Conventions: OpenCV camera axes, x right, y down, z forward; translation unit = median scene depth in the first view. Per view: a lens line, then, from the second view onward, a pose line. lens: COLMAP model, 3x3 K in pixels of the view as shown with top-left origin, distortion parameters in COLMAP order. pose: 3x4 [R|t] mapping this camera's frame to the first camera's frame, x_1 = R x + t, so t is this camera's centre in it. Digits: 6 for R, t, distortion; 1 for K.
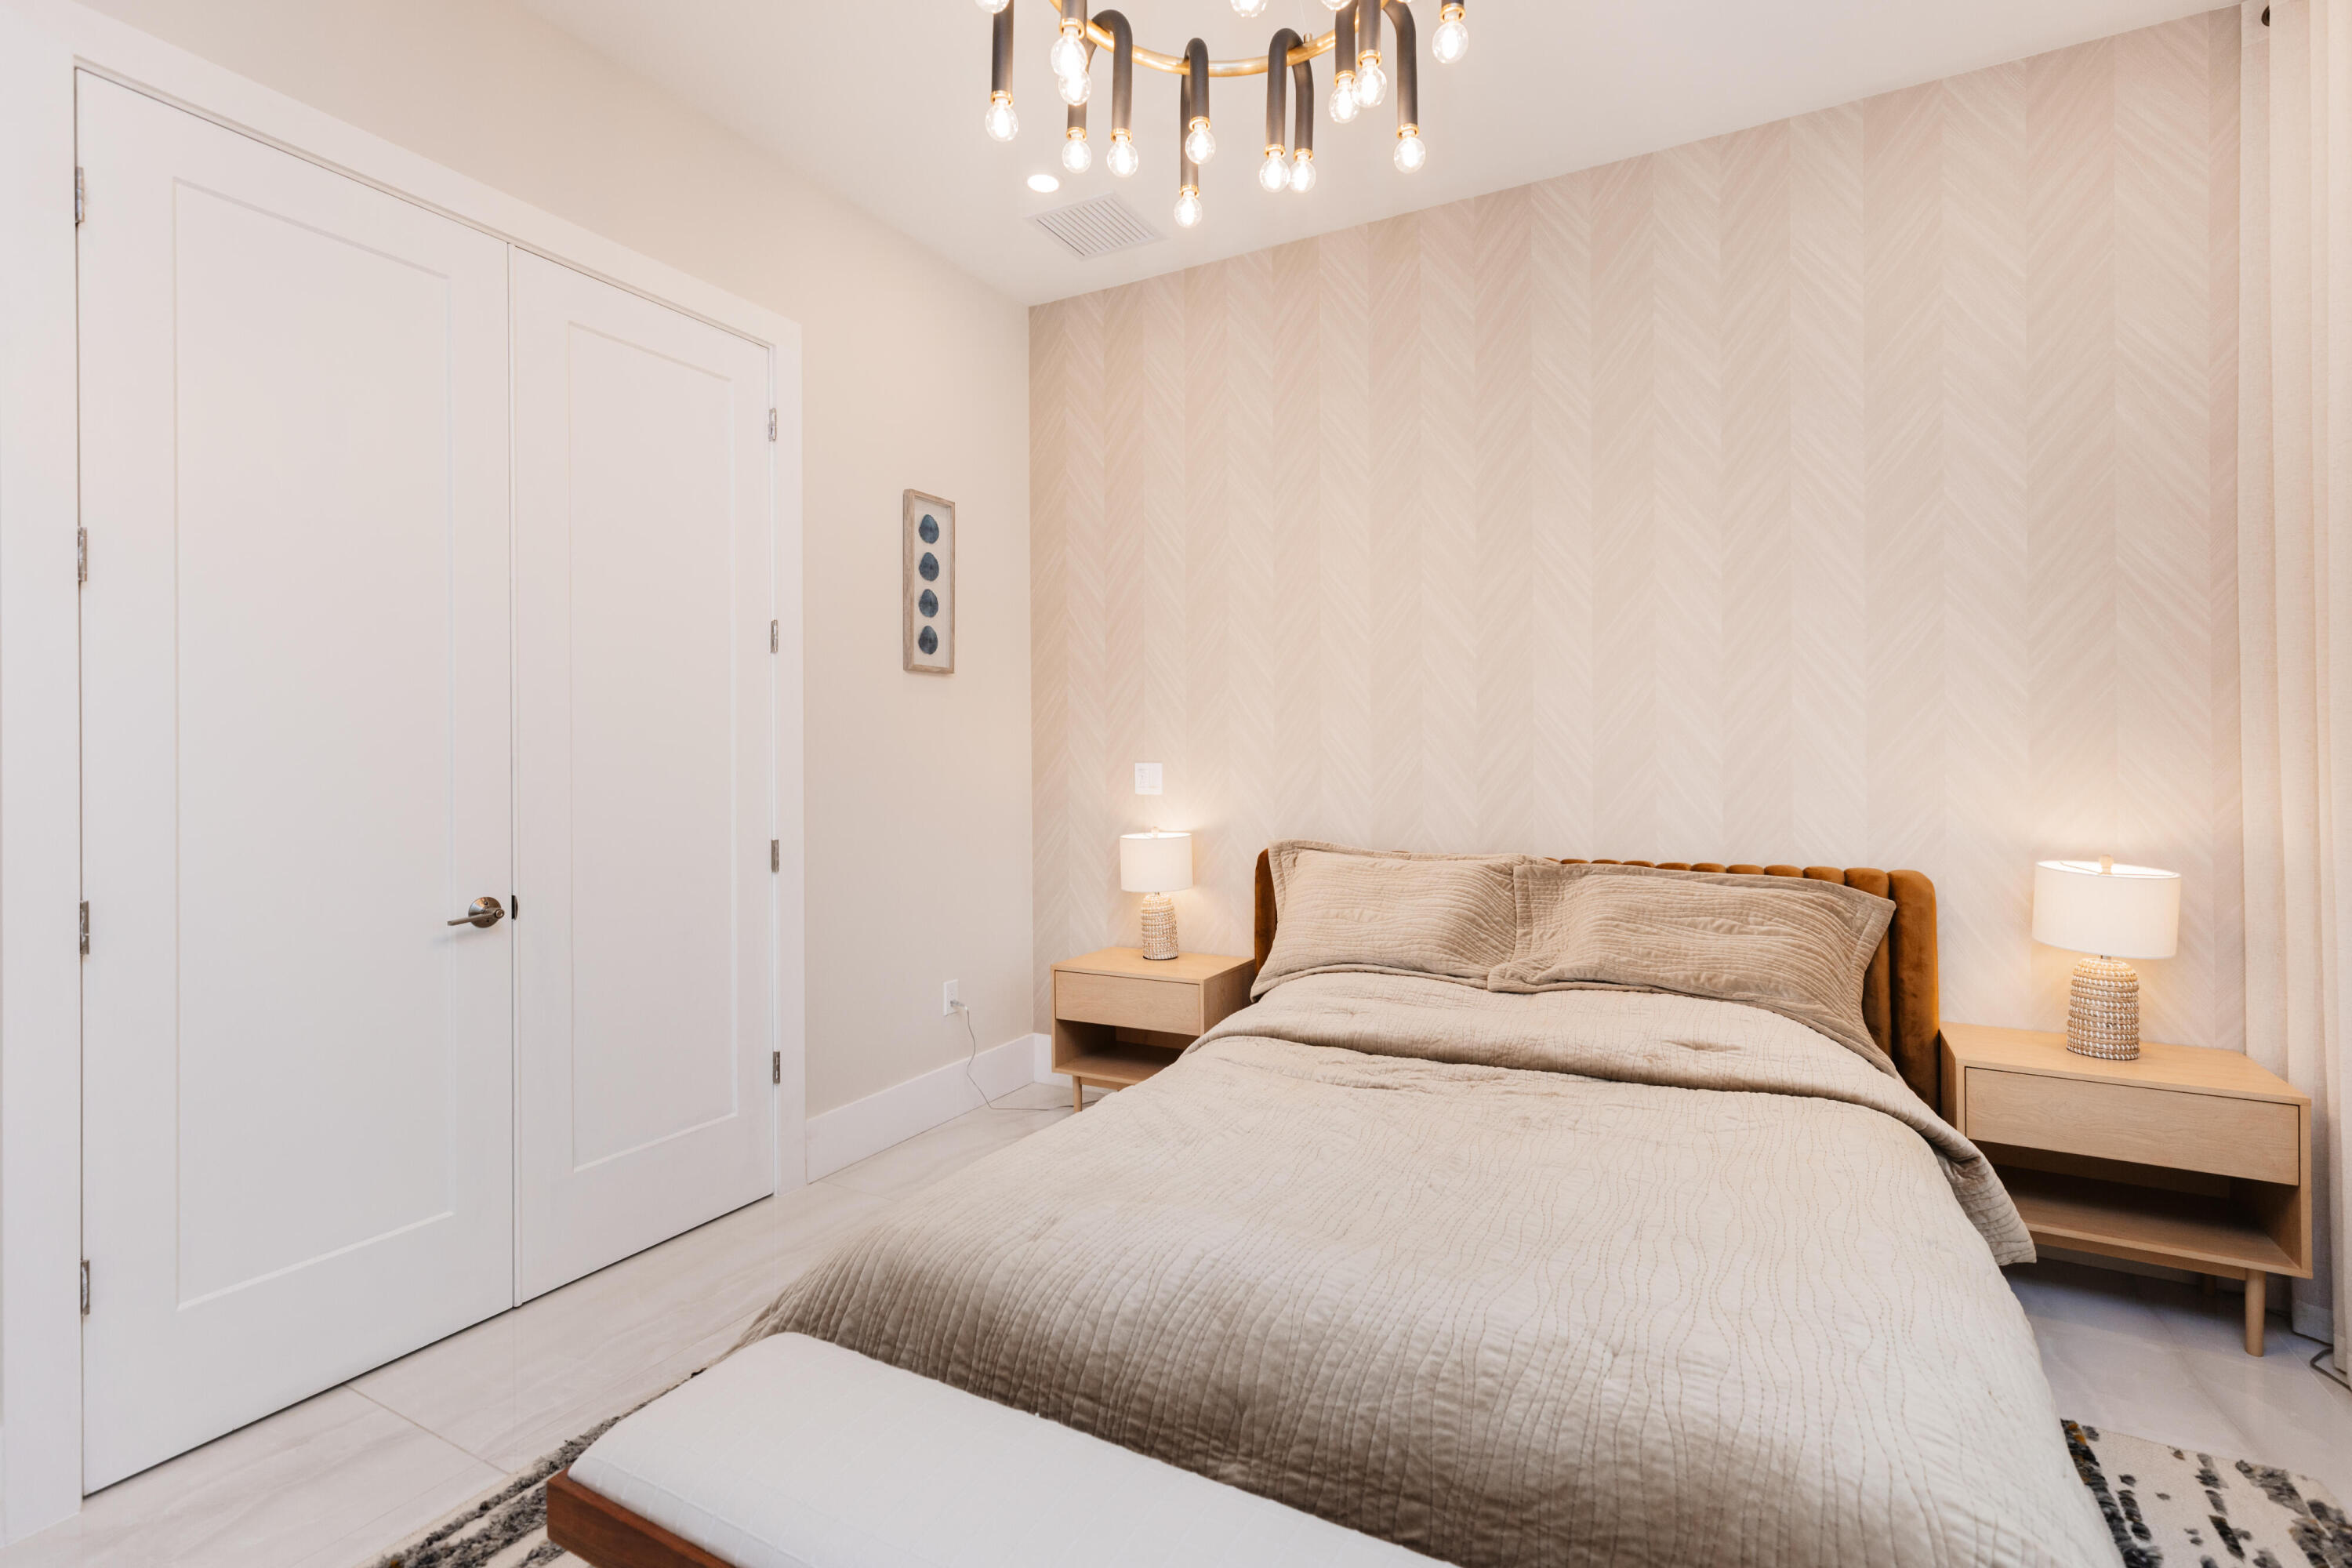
lens RADIAL K [[1073.1, 0, 1176.0], [0, 1073.1, 784.0], [0, 0, 1]] dist [0.001109, 0.000276]
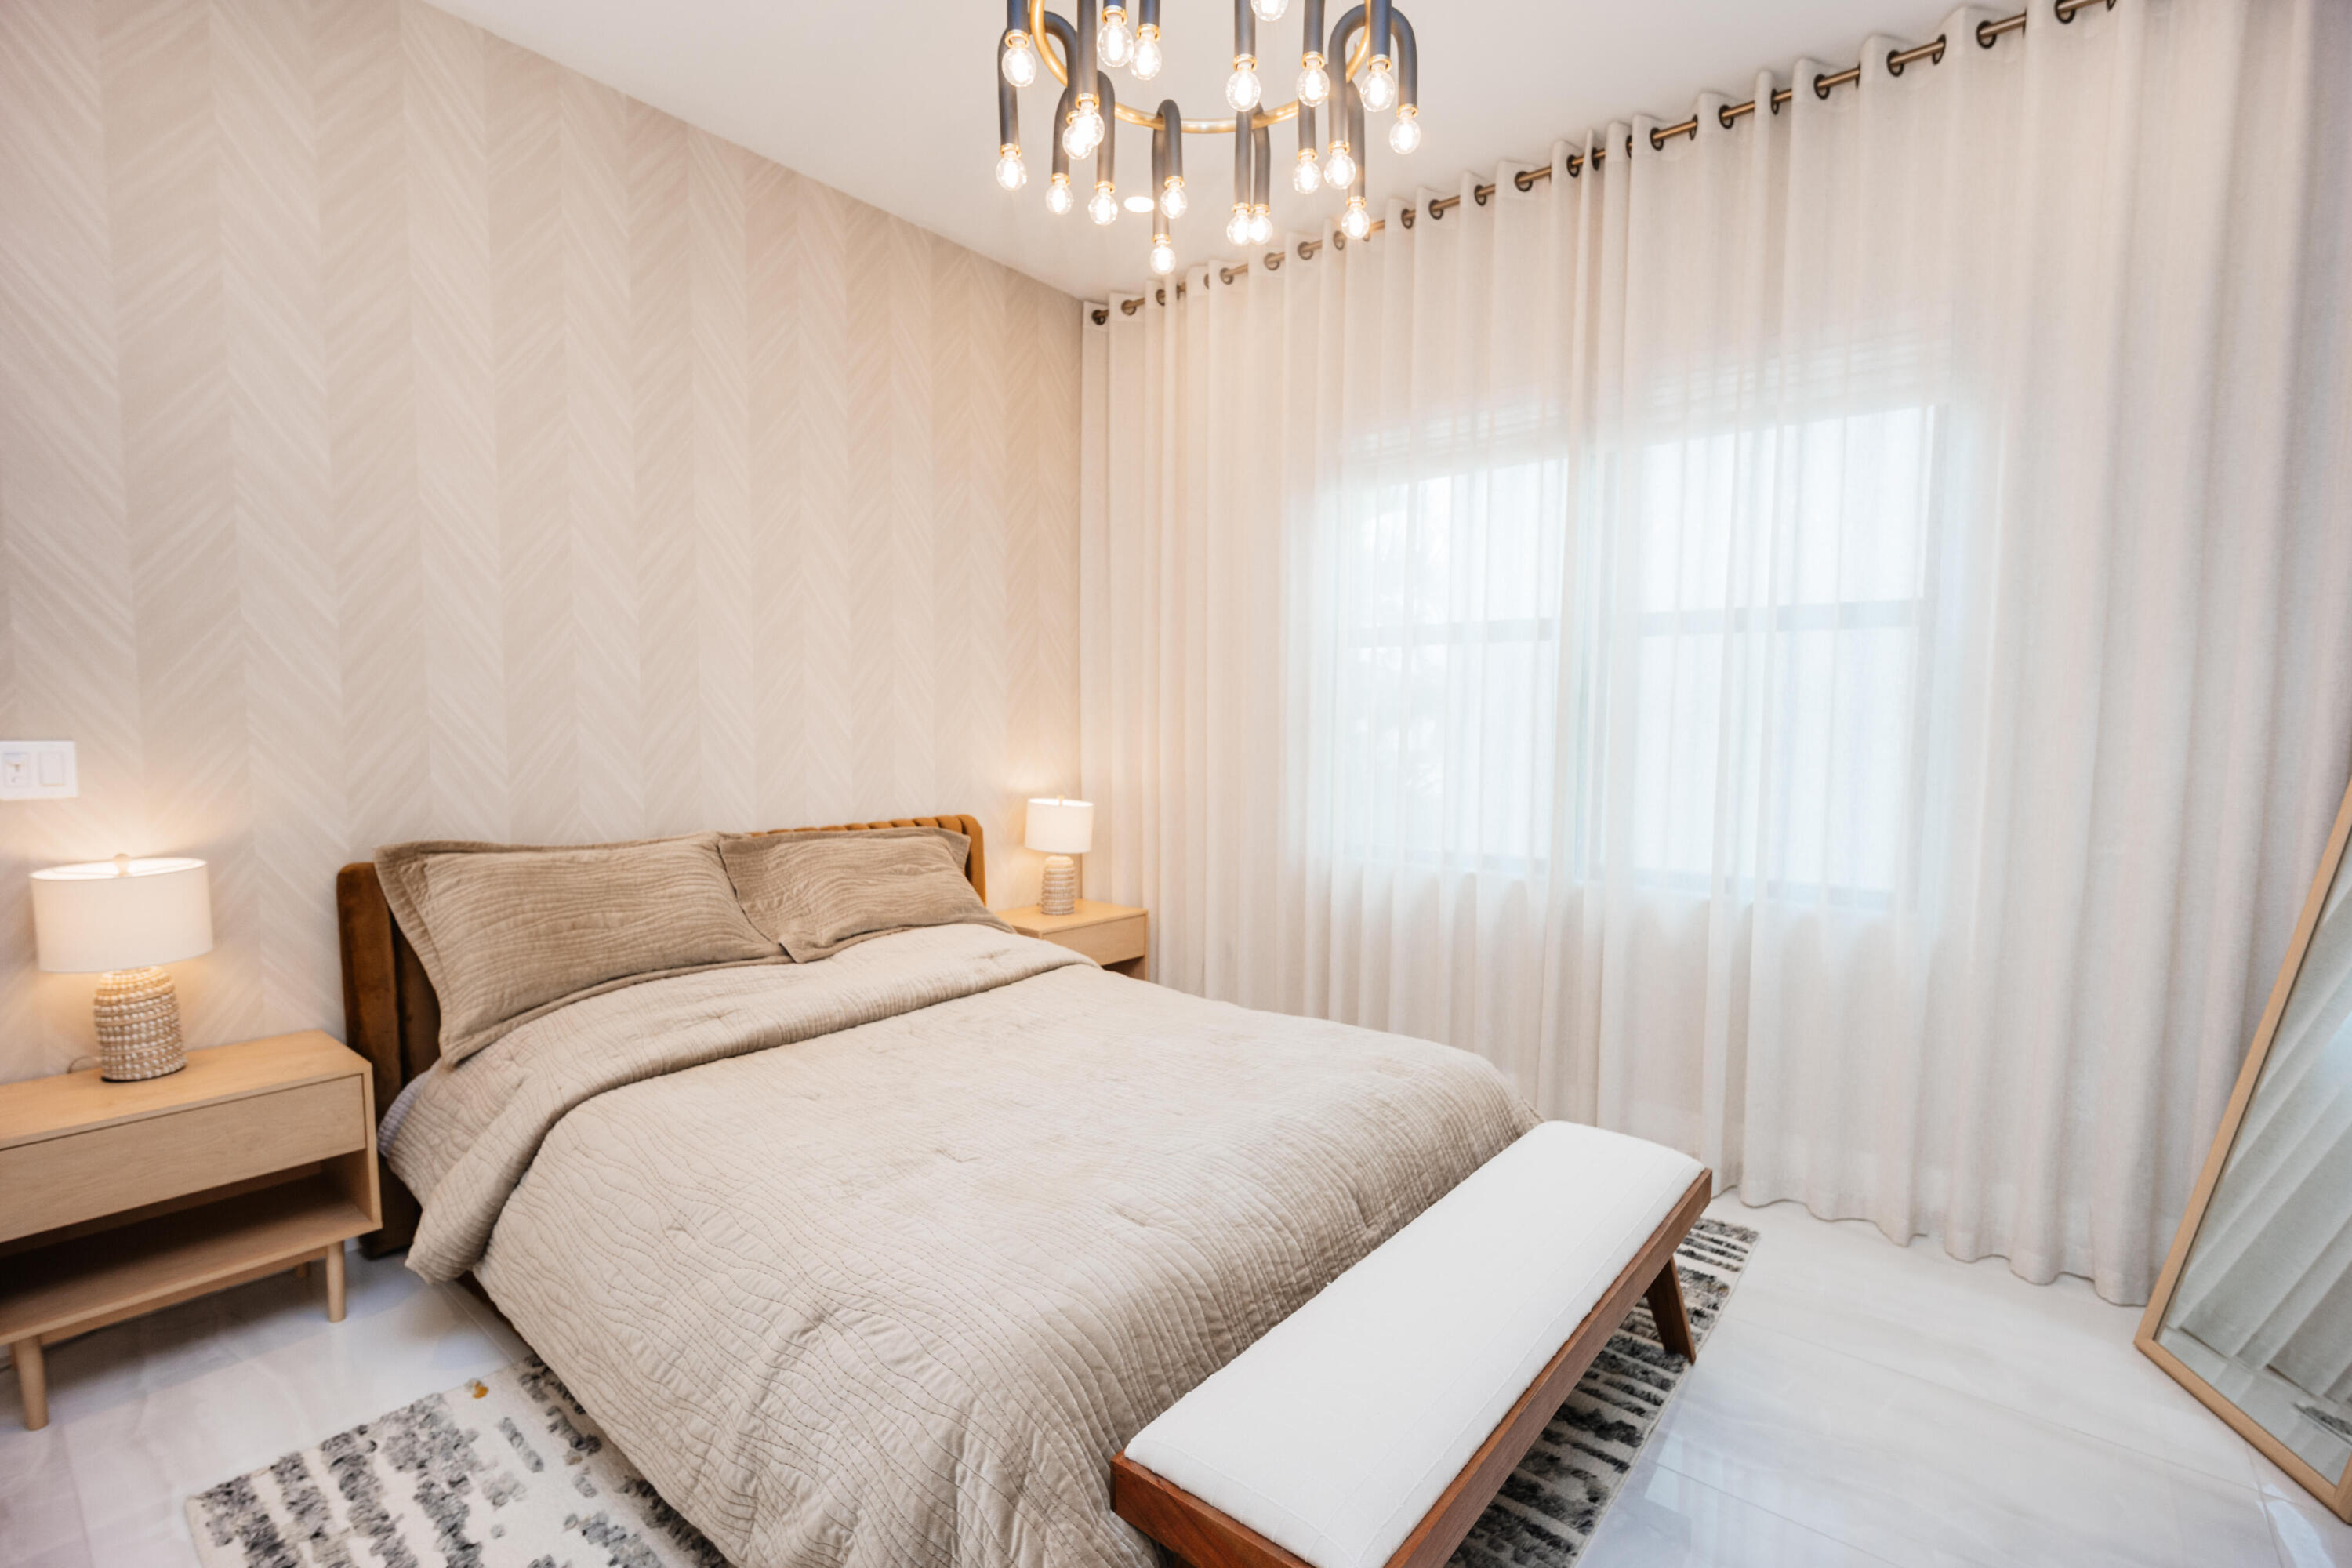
lens RADIAL K [[1056.7, 0, 1174.9], [0, 1056.7, 831.9], [0, 0, 1]] dist [-0.000390, -0.000114]
pose [[0.184634, -0.099461, 0.977762, -0.645715], [0.004913, 0.994947, 0.100282, -0.035510], [-0.982795, -0.013712, 0.184190, 0.461133]]
